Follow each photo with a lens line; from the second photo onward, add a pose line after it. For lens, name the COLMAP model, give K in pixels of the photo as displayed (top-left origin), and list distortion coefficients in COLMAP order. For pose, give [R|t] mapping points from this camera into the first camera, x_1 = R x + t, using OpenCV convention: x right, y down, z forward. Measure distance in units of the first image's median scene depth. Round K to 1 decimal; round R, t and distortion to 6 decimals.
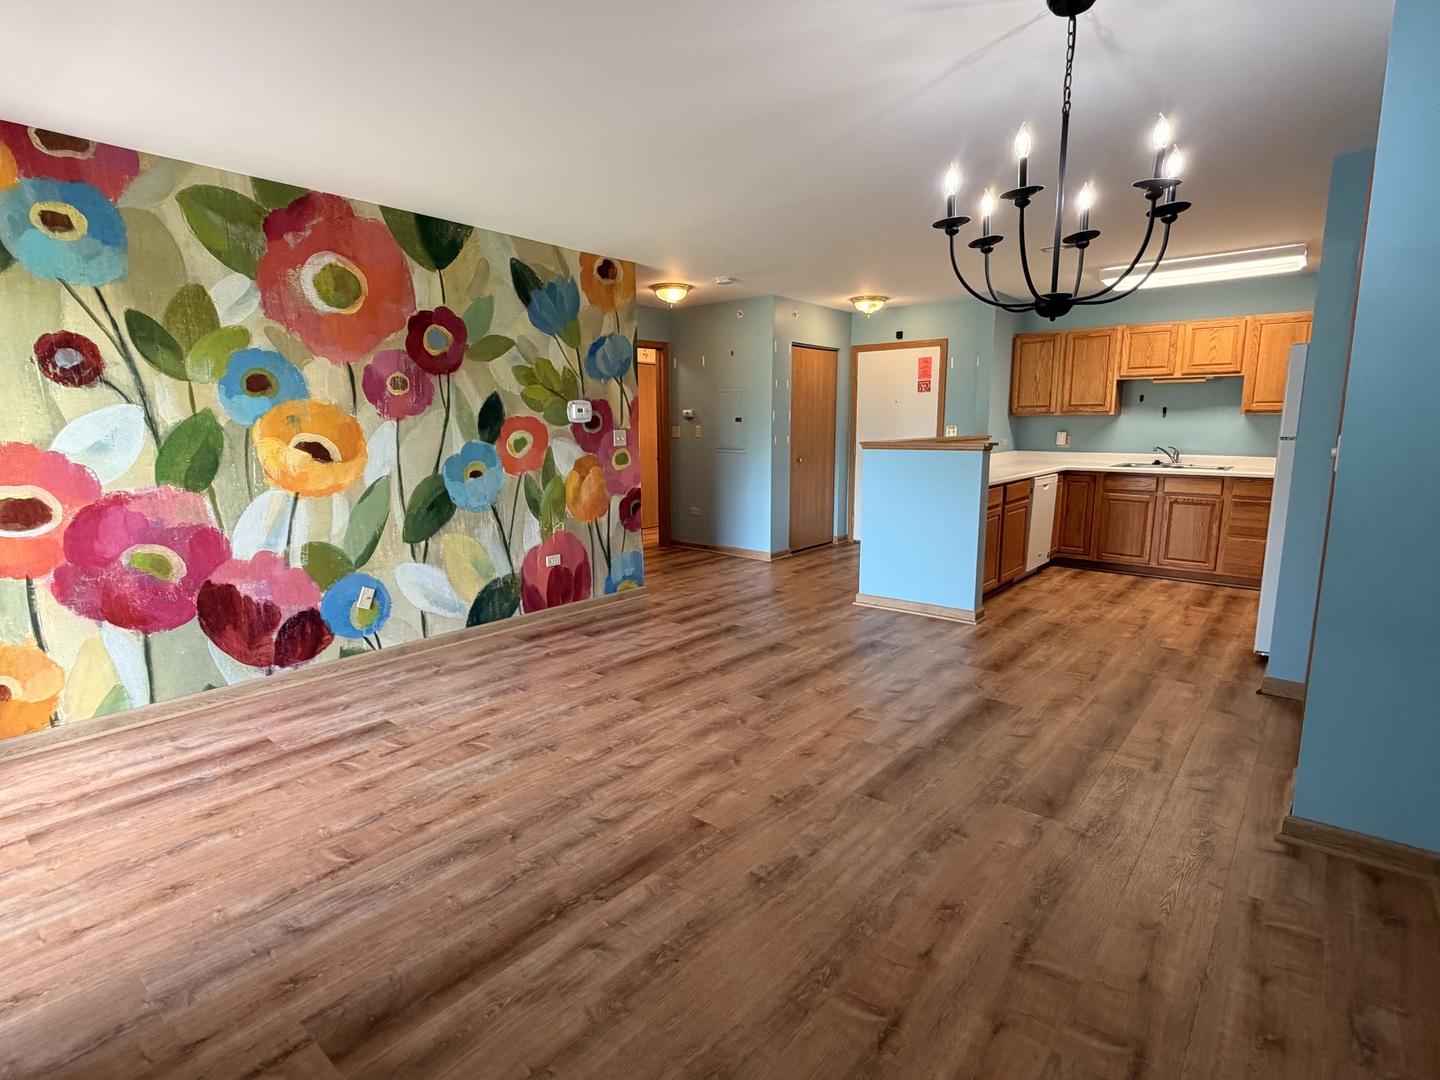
lens RADIAL K [[728.8, 0, 721.3], [0, 728.8, 543.9], [0, 0, 1]] dist [0.001103, 0.000539]
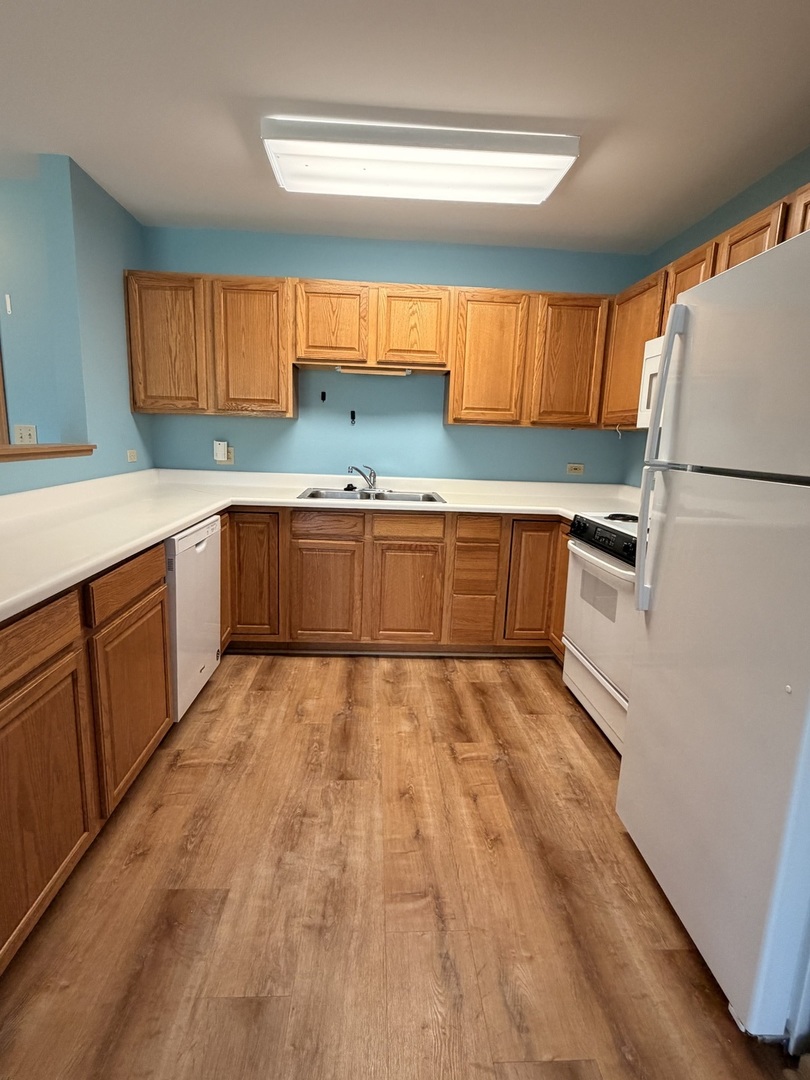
lens RADIAL K [[546.6, 0, 401.9], [0, 546.6, 540.2], [0, 0, 1]] dist [0.001103, 0.000539]
pose [[0.733807, -0.097232, 0.672364, 0.388947], [0.075199, 0.995248, 0.061853, -0.130256], [-0.675184, 0.005173, 0.737632, 0.826738]]
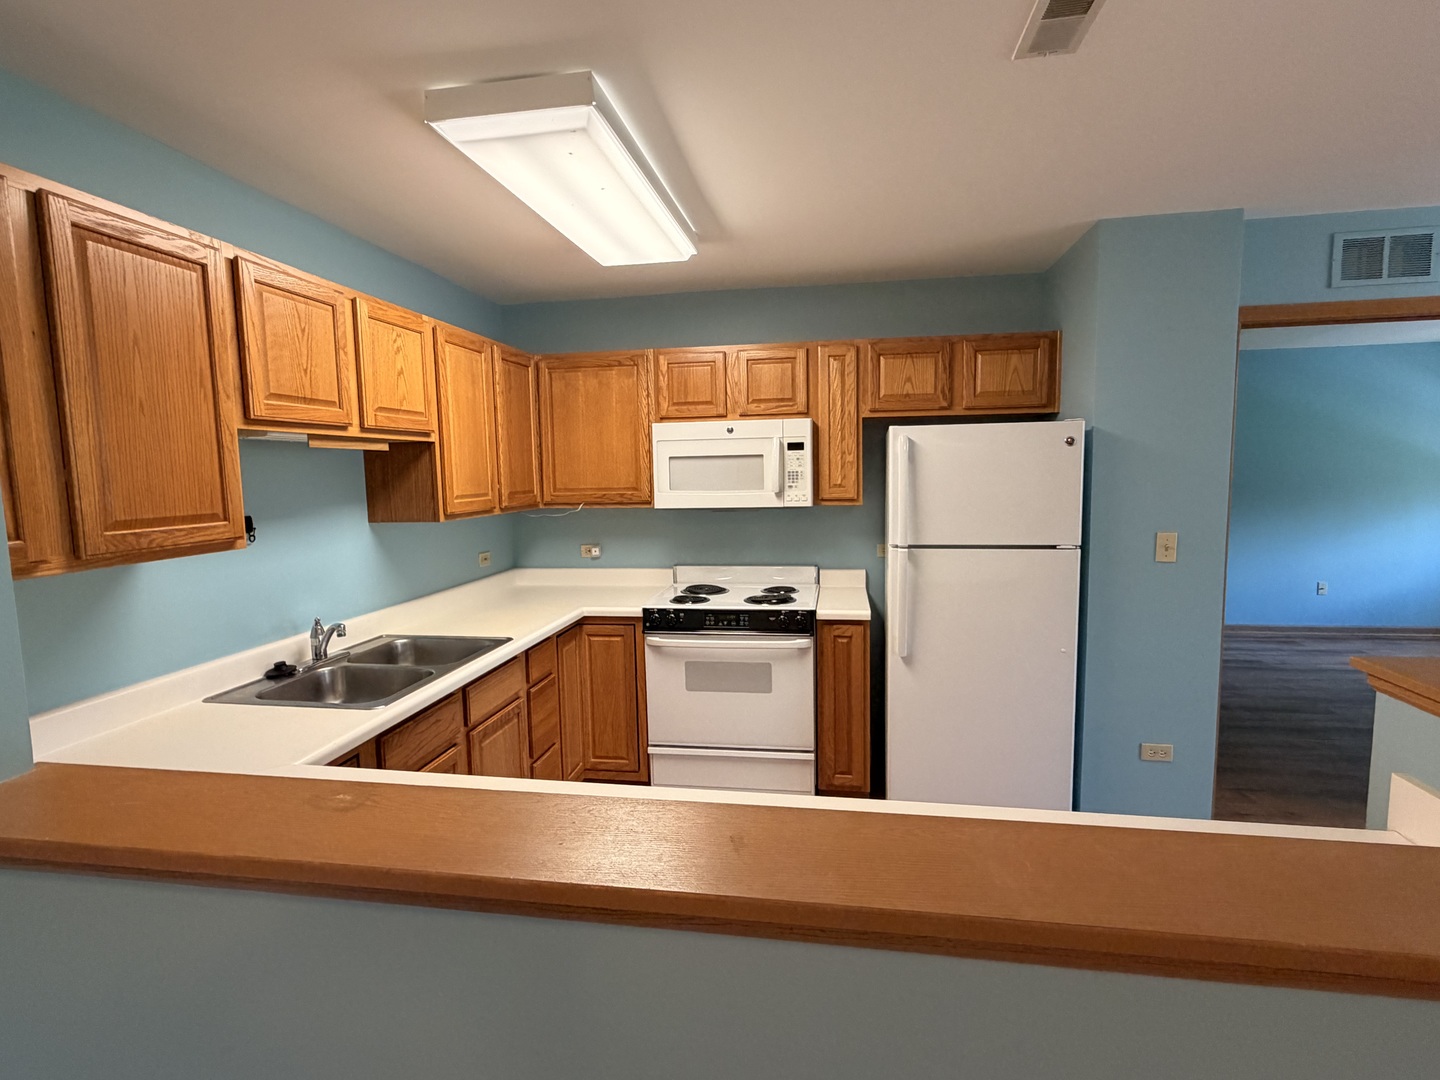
lens RADIAL K [[728.8, 0, 717.9], [0, 728.8, 545.3], [0, 0, 1]] dist [0.001103, 0.000539]
pose [[-0.503562, -0.077337, 0.860491, 0.281505], [0.164407, 0.969208, 0.183320, -0.292702], [-0.848172, 0.233784, -0.475341, 1.426337]]
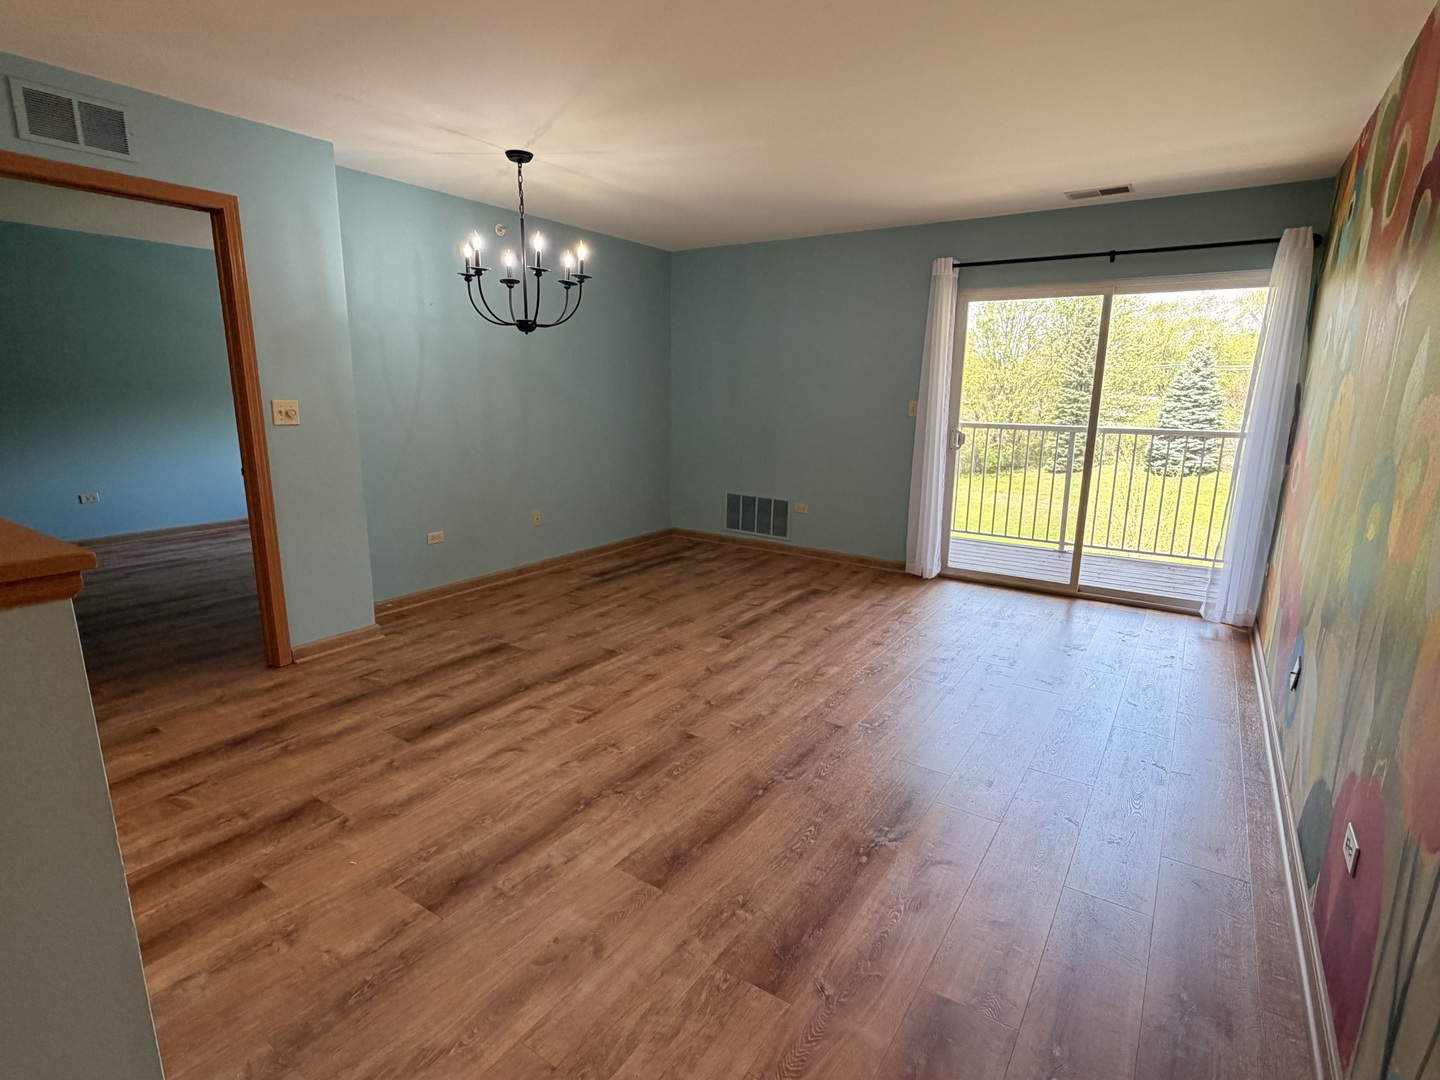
lens RADIAL K [[728.8, 0, 720.5], [0, 728.8, 541.7], [0, 0, 1]] dist [0.001103, 0.000539]
pose [[-0.994129, 0.014403, -0.107242, 0.086276], [-0.026354, 0.929028, 0.369070, -0.237519], [0.104946, 0.369729, -0.923194, 1.349964]]
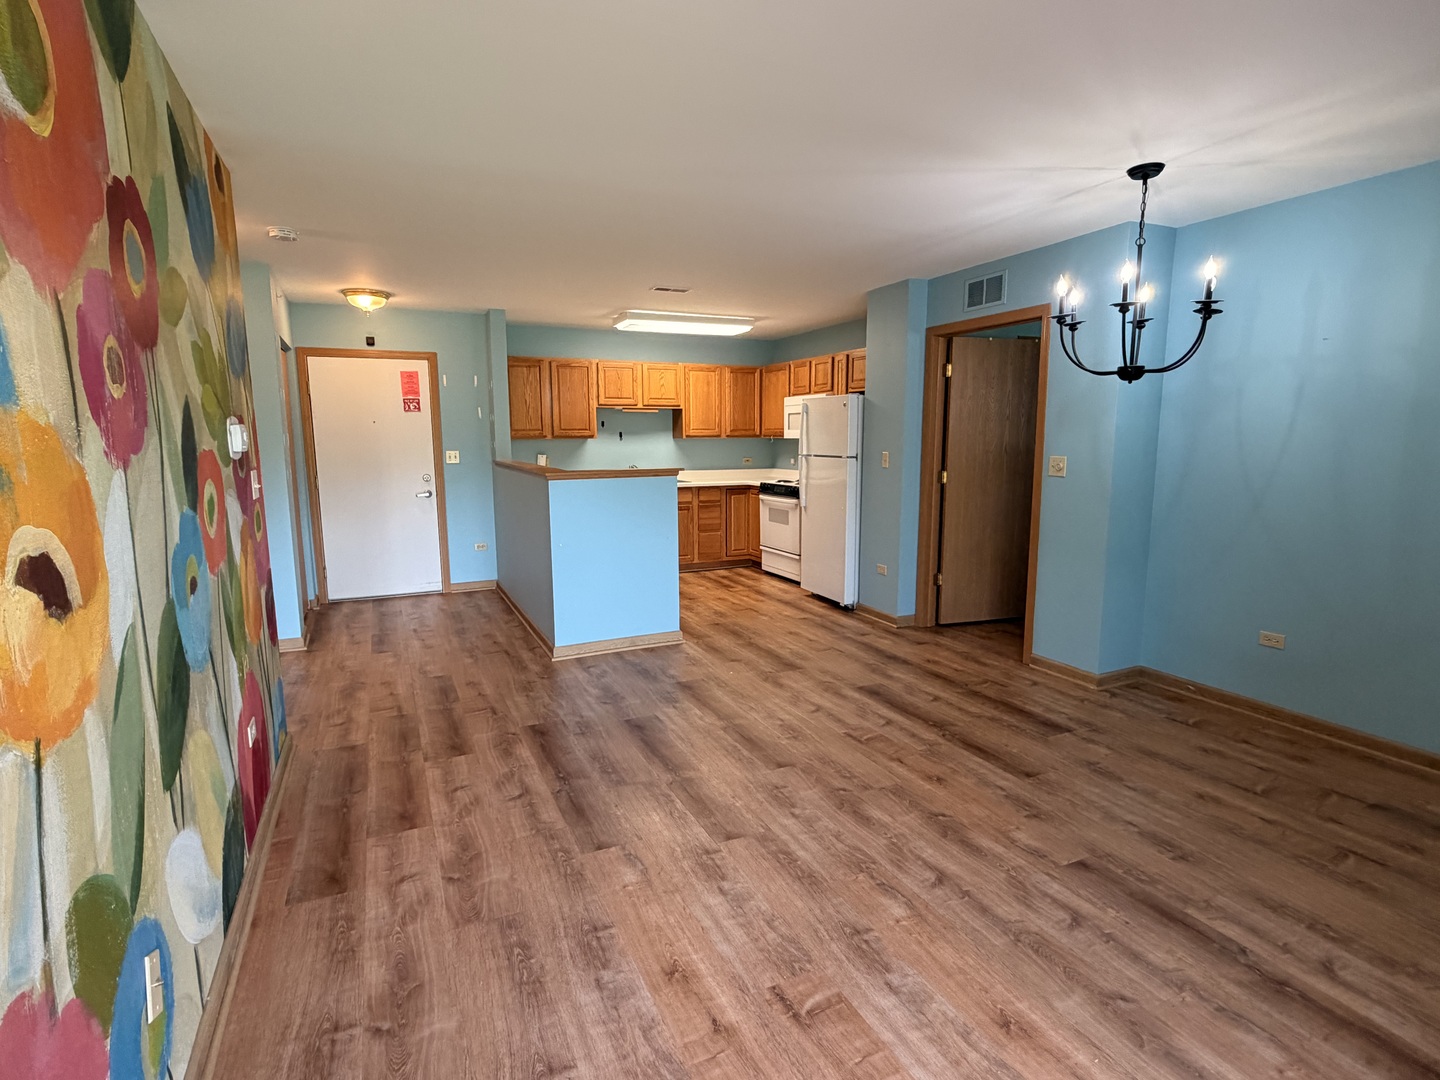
lens RADIAL K [[728.8, 0, 715.2], [0, 728.8, 542.0], [0, 0, 1]] dist [0.001103, 0.000539]
pose [[0.428721, -0.129650, 0.894086, -0.585265], [0.152300, 0.985857, 0.069929, -0.103919], [-0.890507, 0.106189, 0.442403, 0.527324]]
